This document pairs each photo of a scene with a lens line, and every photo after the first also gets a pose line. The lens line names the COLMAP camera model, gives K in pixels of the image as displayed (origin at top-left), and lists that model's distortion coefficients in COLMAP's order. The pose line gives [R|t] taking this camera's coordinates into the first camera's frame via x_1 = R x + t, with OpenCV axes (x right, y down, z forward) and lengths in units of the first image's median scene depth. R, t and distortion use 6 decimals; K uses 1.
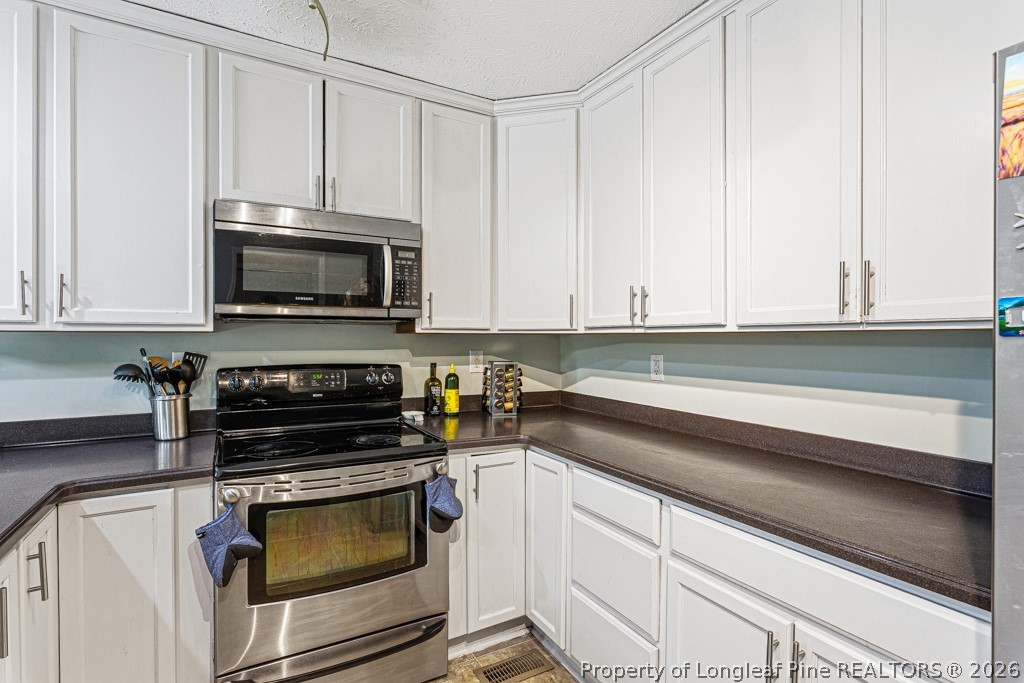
lens RADIAL K [[488.5, 0, 516.1], [0, 488.5, 340.8], [0, 0, 1]] dist [-0.009167, 0.003759]
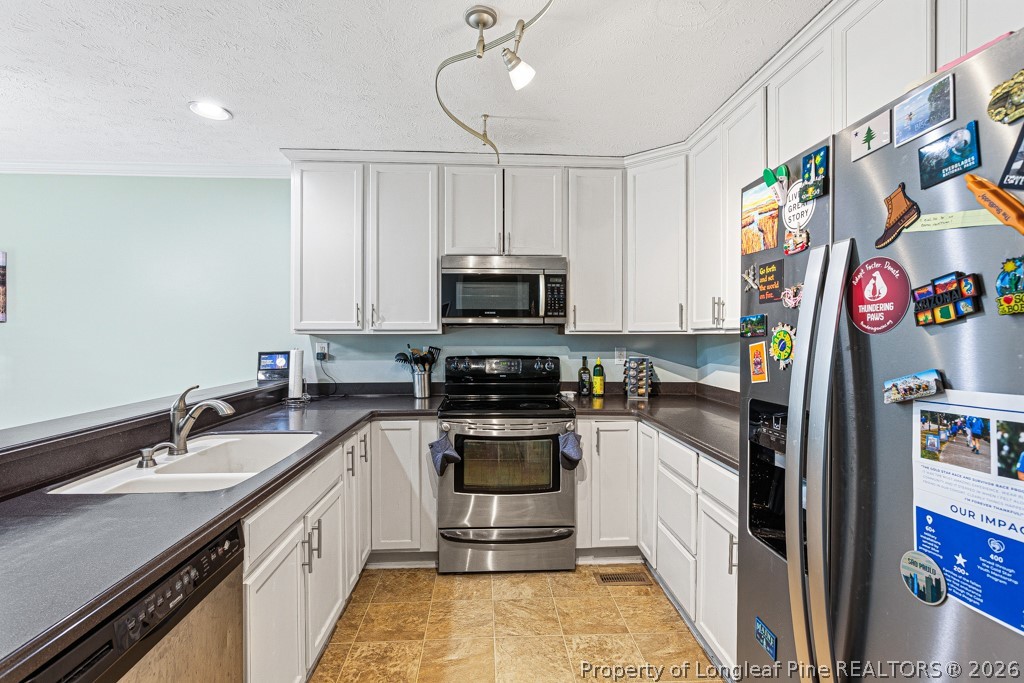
lens RADIAL K [[488.5, 0, 510.1], [0, 488.5, 339.5], [0, 0, 1]] dist [-0.009167, 0.003759]
pose [[0.887667, 0.000639, -0.460486, 0.340666], [-0.001372, 0.999998, -0.001258, 0.001358], [0.460485, 0.001749, 0.887666, -0.361745]]
